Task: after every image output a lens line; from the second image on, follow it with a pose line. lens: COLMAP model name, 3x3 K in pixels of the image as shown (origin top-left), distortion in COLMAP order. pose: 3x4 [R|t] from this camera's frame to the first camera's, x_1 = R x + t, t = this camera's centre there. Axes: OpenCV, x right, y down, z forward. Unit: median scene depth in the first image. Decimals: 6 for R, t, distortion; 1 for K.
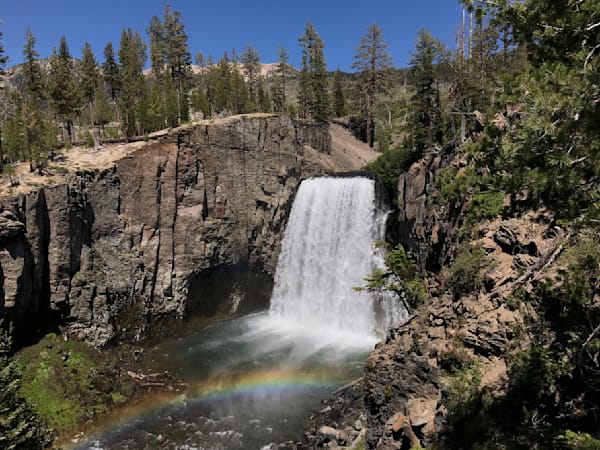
lens RADIAL K [[482.7, 0, 284.1], [0, 482.7, 225.9], [0, 0, 1]] dist [-0.003090, -0.008198]
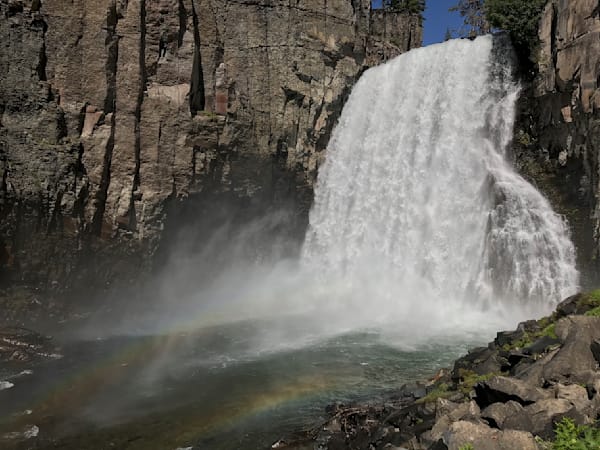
lens RADIAL K [[482.7, 0, 284.1], [0, 482.7, 225.9], [0, 0, 1]] dist [-0.003090, -0.008198]
pose [[0.972224, 0.019278, -0.233257, 0.091894], [-0.040363, 0.995481, -0.085961, 0.180635], [0.230546, 0.092988, 0.968608, 0.446057]]
